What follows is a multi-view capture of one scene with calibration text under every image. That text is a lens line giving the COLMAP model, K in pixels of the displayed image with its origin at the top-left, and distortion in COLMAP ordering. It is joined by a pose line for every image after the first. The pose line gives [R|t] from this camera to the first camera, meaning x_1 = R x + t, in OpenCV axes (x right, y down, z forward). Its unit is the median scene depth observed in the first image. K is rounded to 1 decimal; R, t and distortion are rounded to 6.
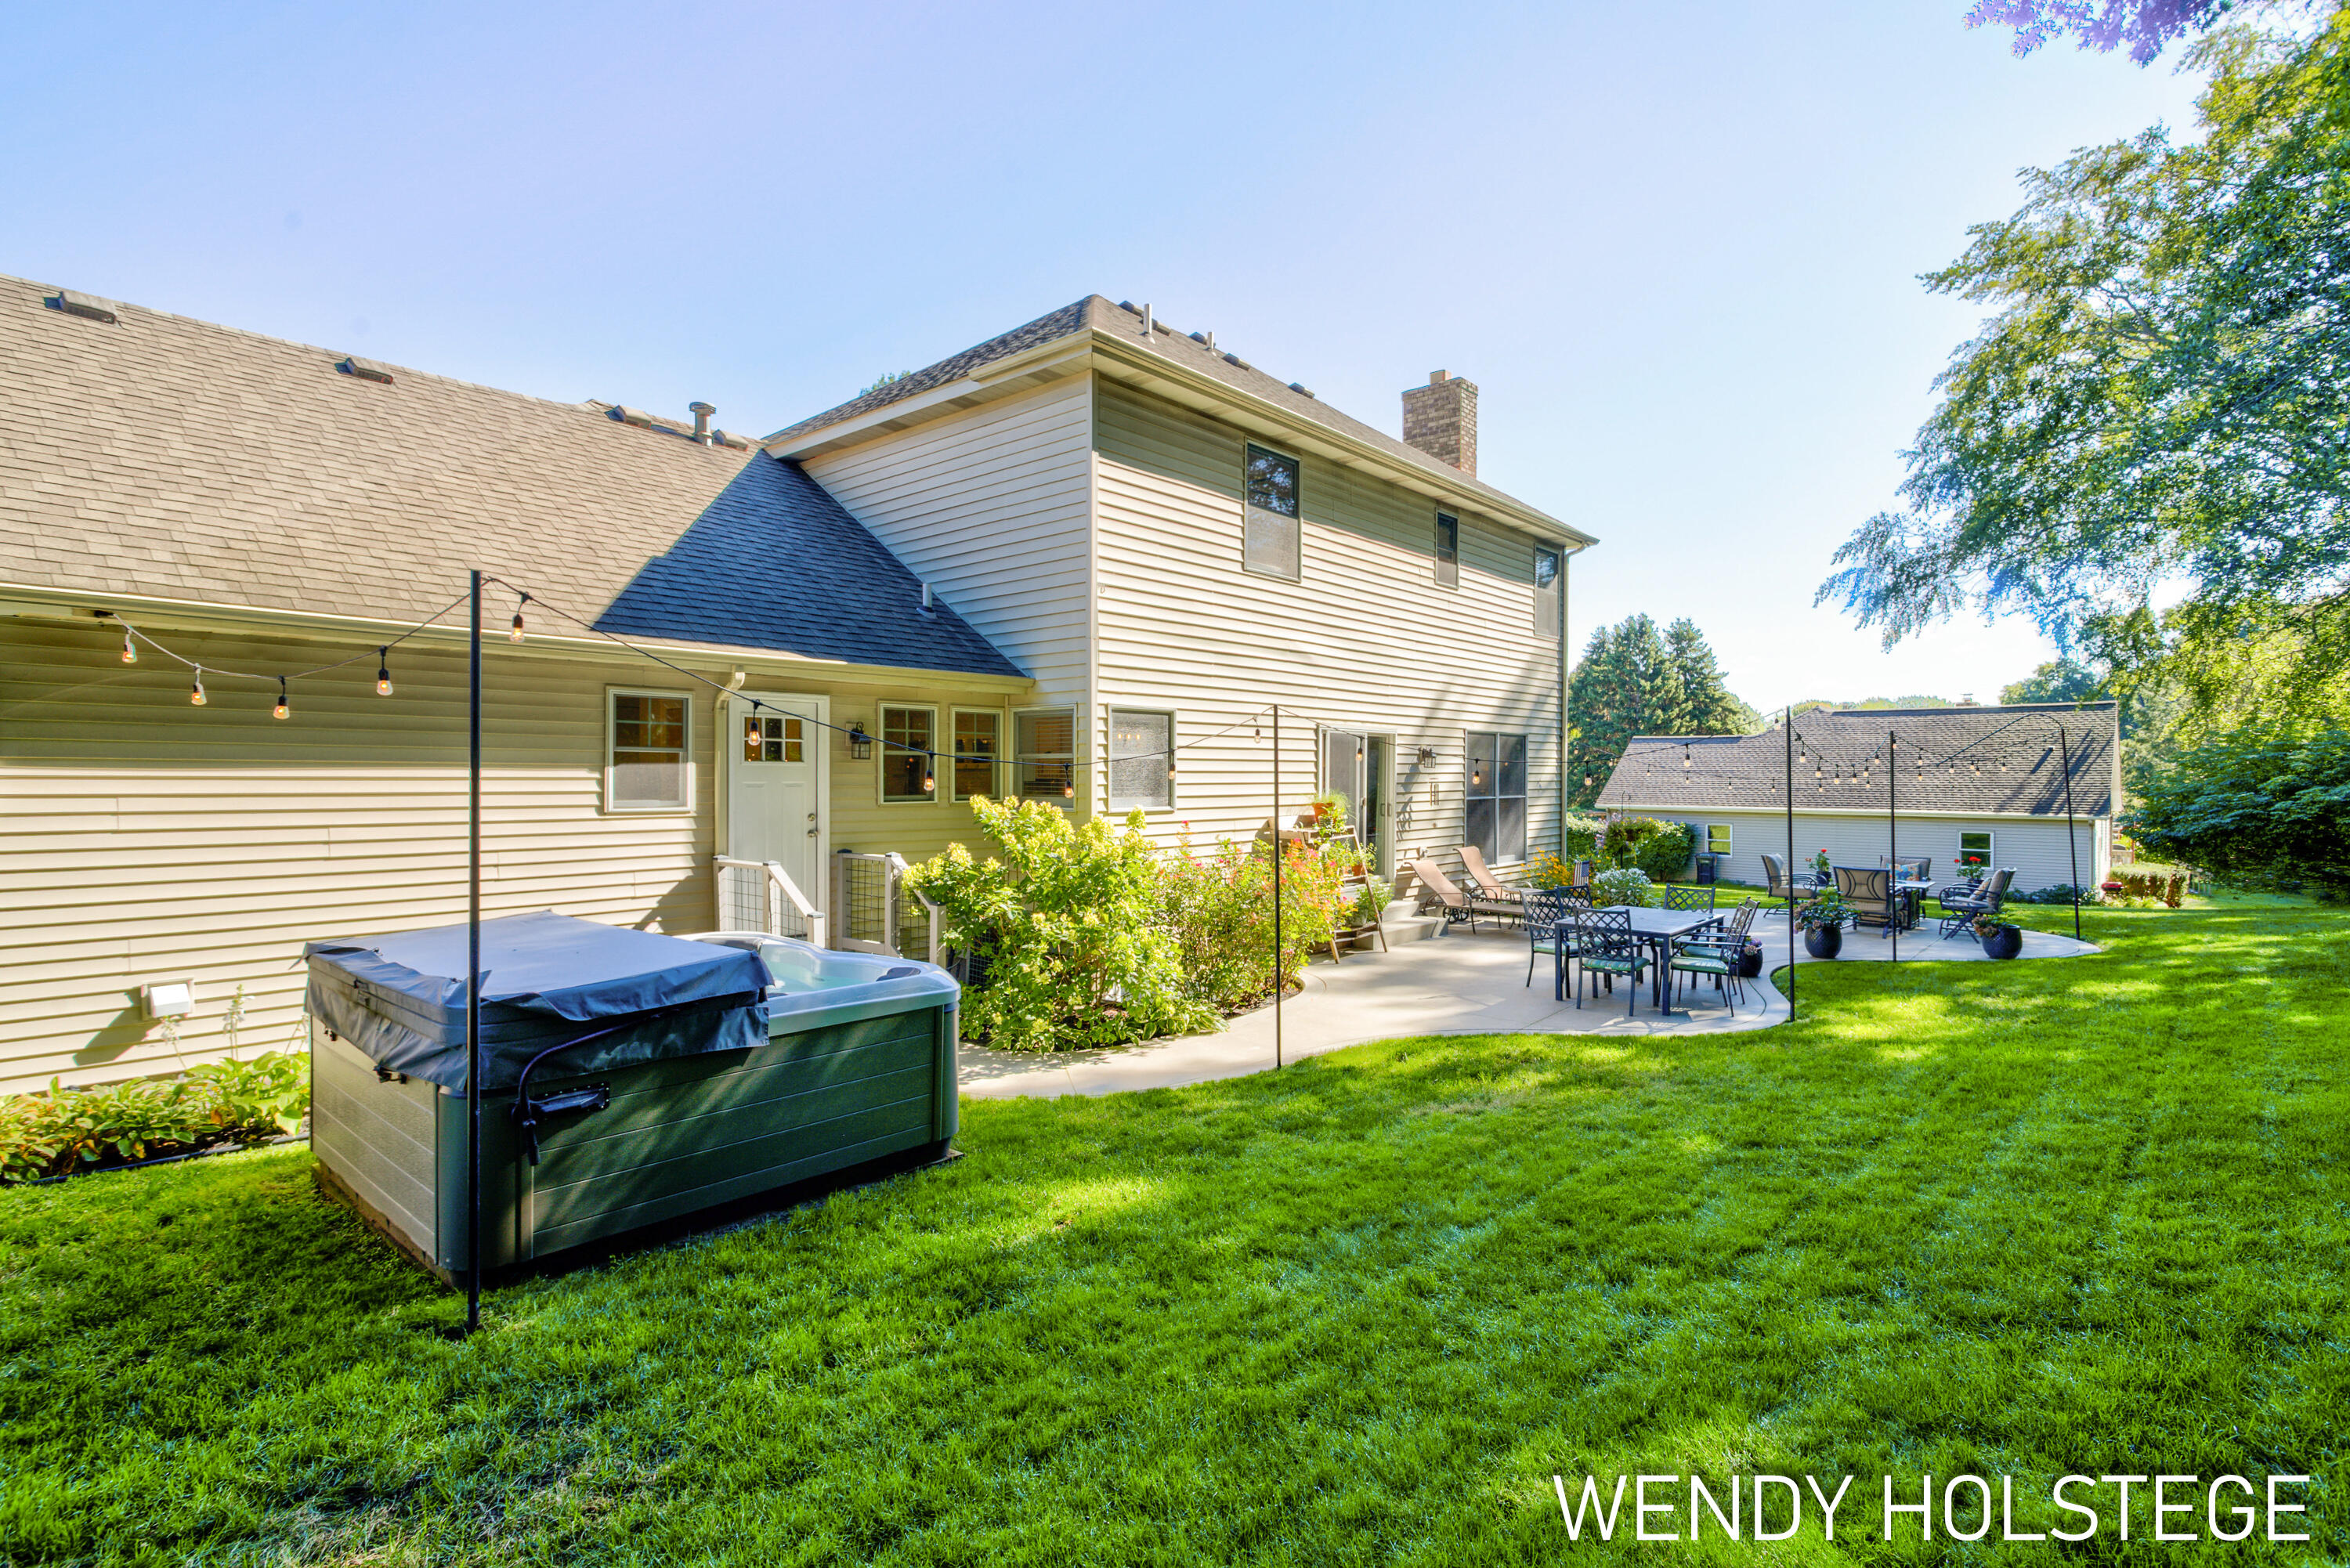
lens RADIAL K [[1158.9, 0, 1165.9], [0, 1158.9, 781.1], [0, 0, 1]] dist [0.007461, 0.005082]
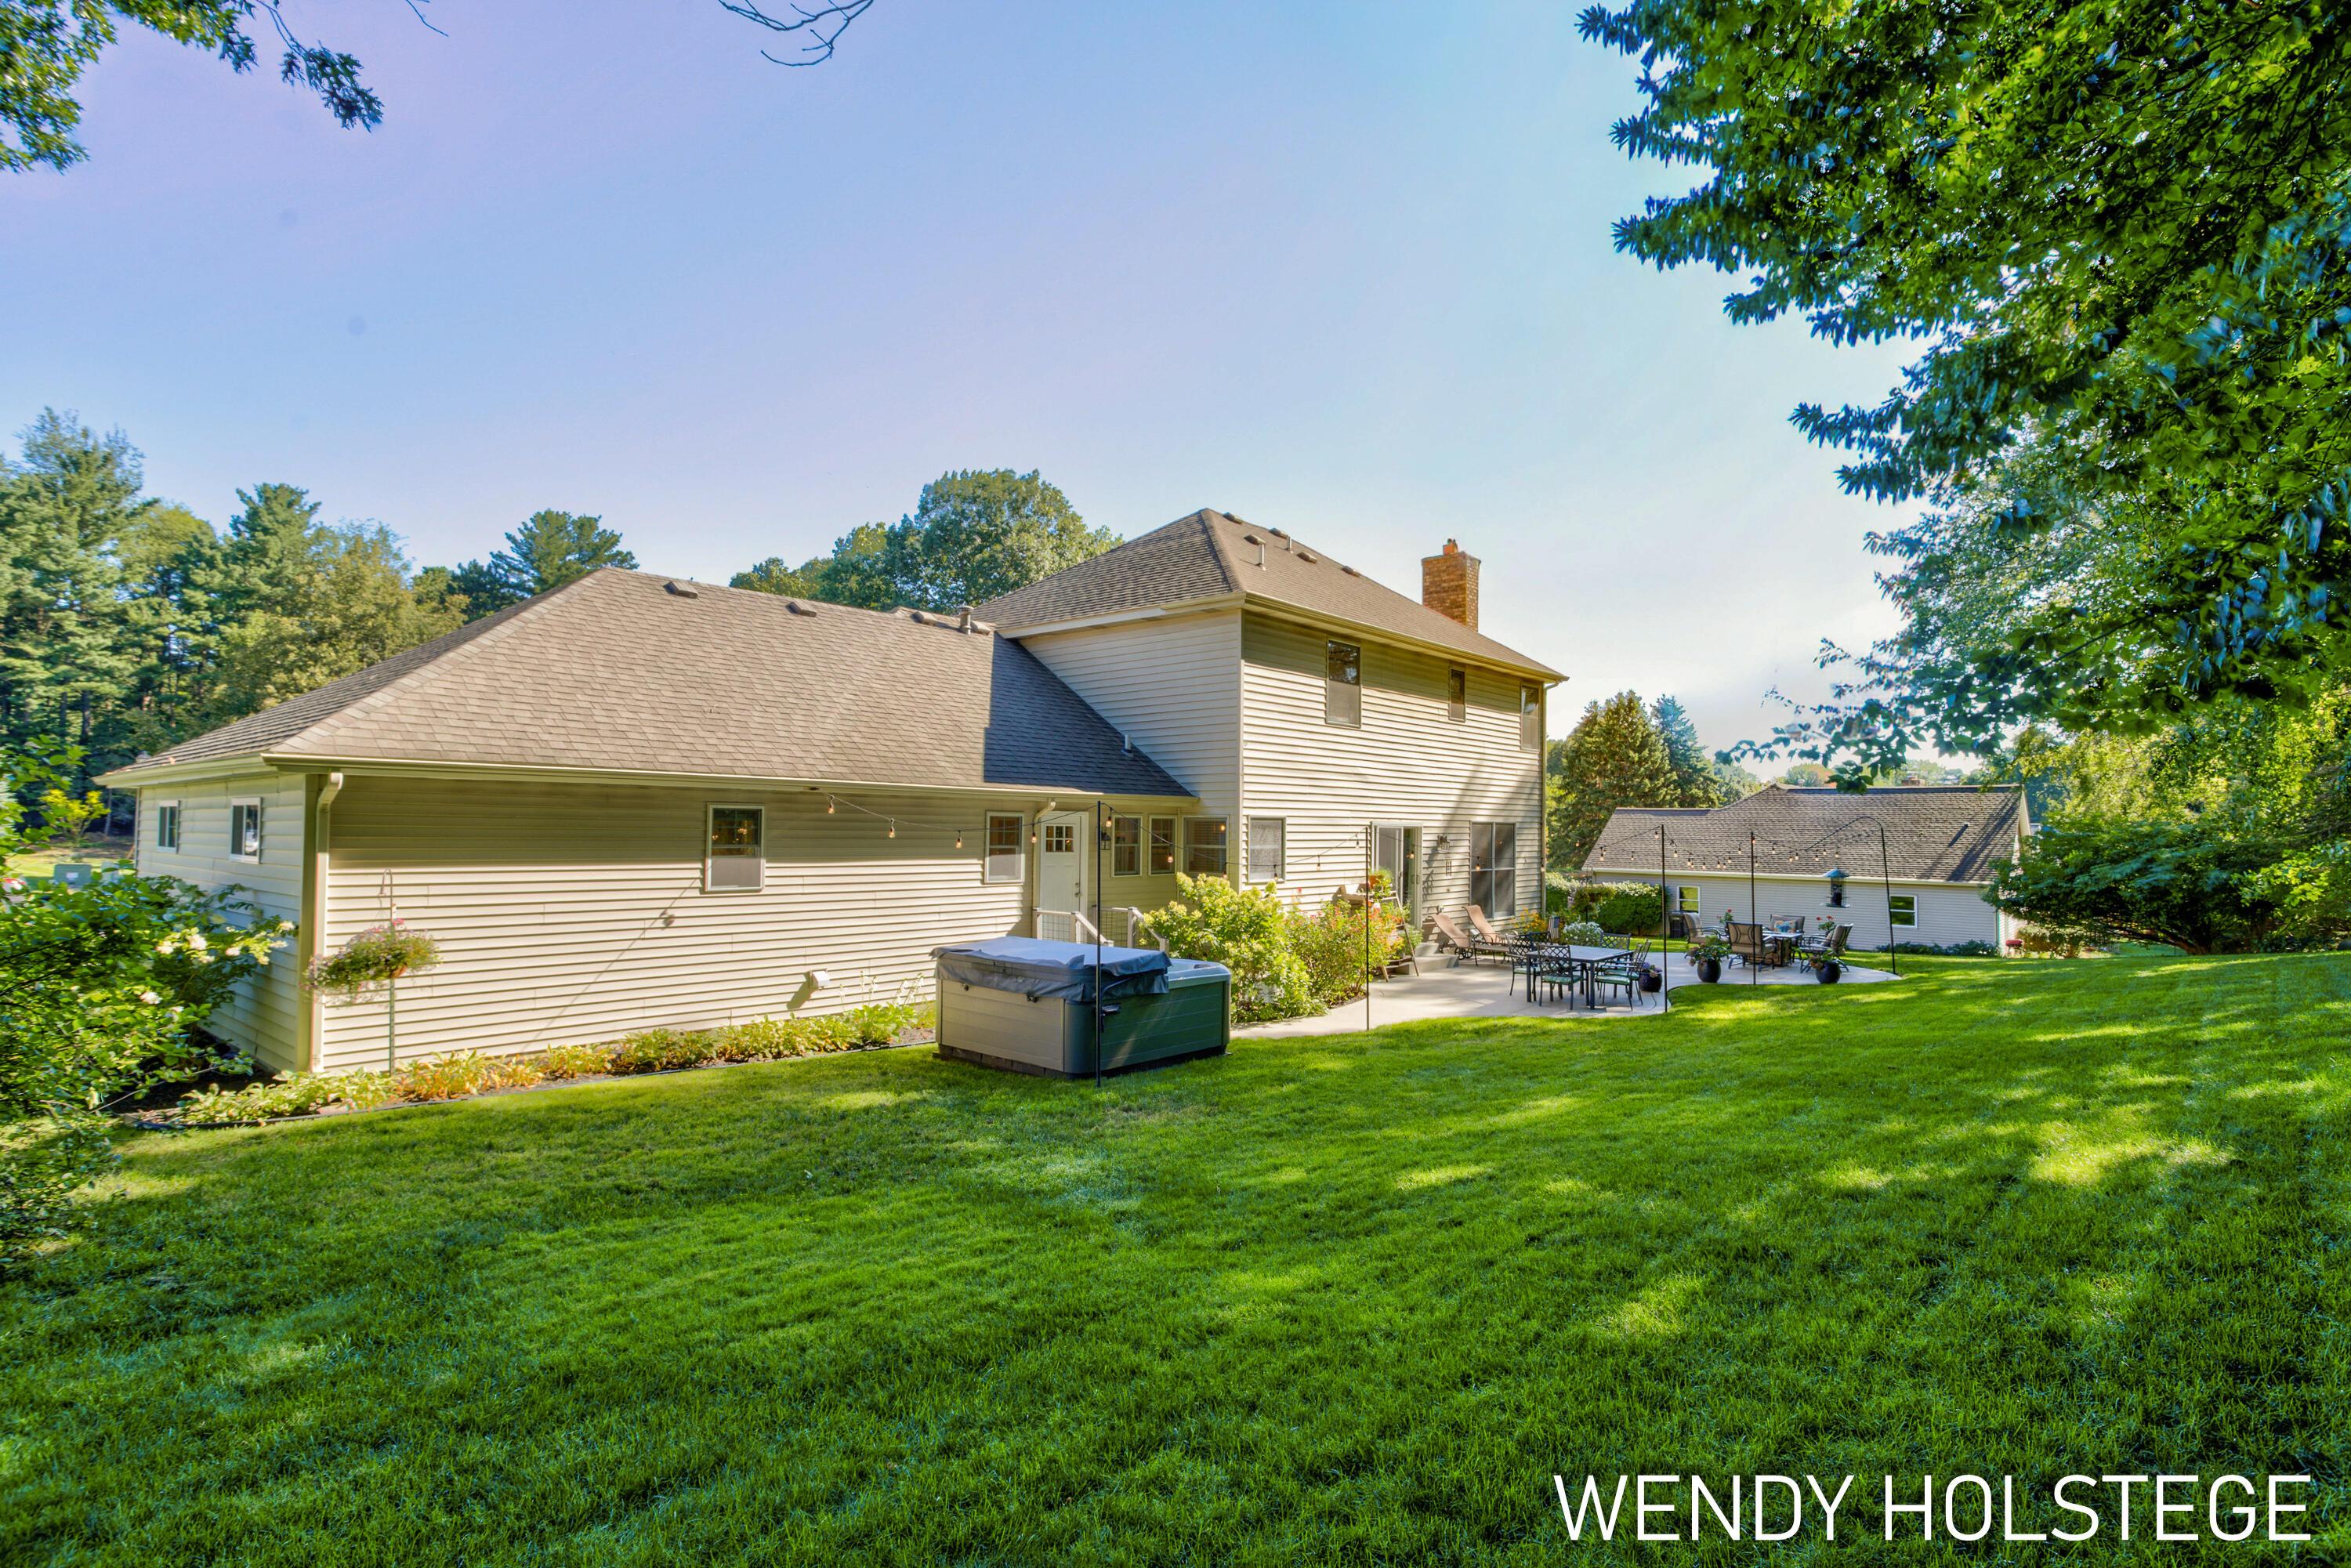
lens RADIAL K [[1159.4, 0, 1159.9], [0, 1159.4, 787.2], [0, 0, 1]] dist [0.007461, 0.005082]
pose [[0.999933, 0.009216, -0.007069, -0.125477], [-0.009484, 0.999201, -0.038825, -0.032173], [0.006705, 0.038890, 0.999221, -0.470596]]
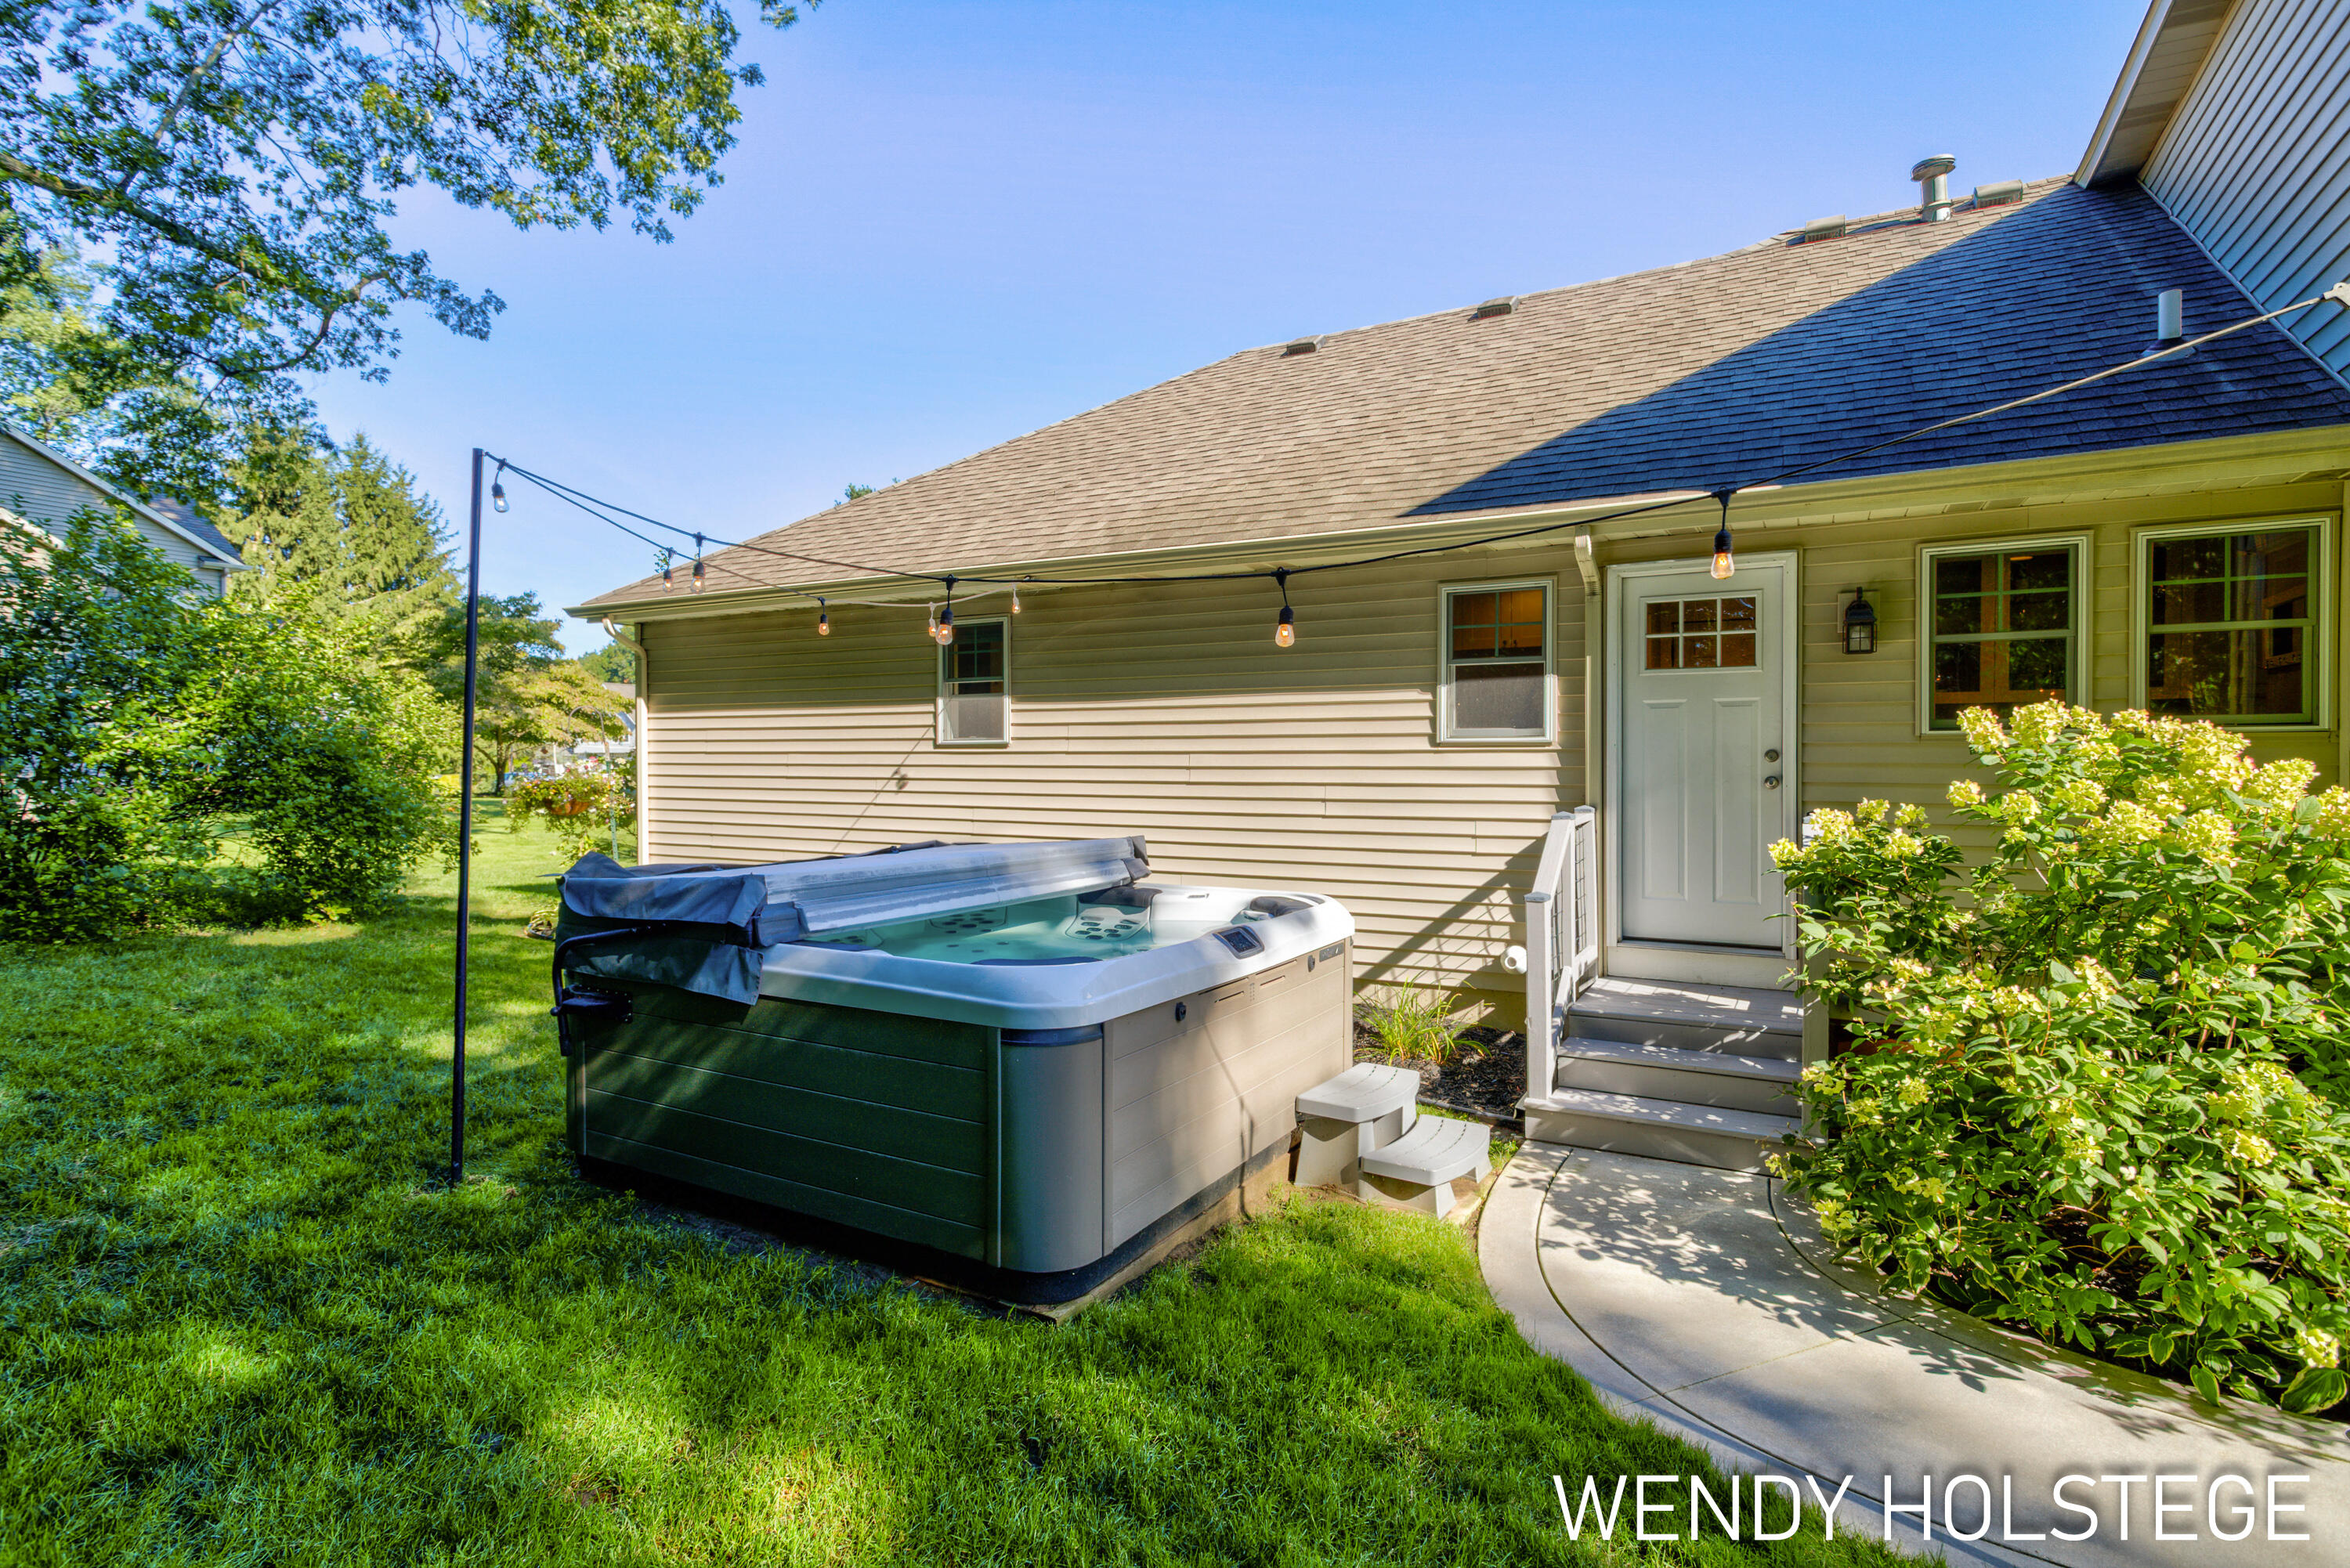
lens RADIAL K [[1158.9, 0, 1185.0], [0, 1158.9, 763.8], [0, 0, 1]] dist [0.007461, 0.005082]
pose [[0.208530, -0.004516, -0.978006, 0.158395], [-0.006676, 0.999959, -0.006041, 0.029032], [0.977993, 0.007789, 0.208491, 0.407864]]
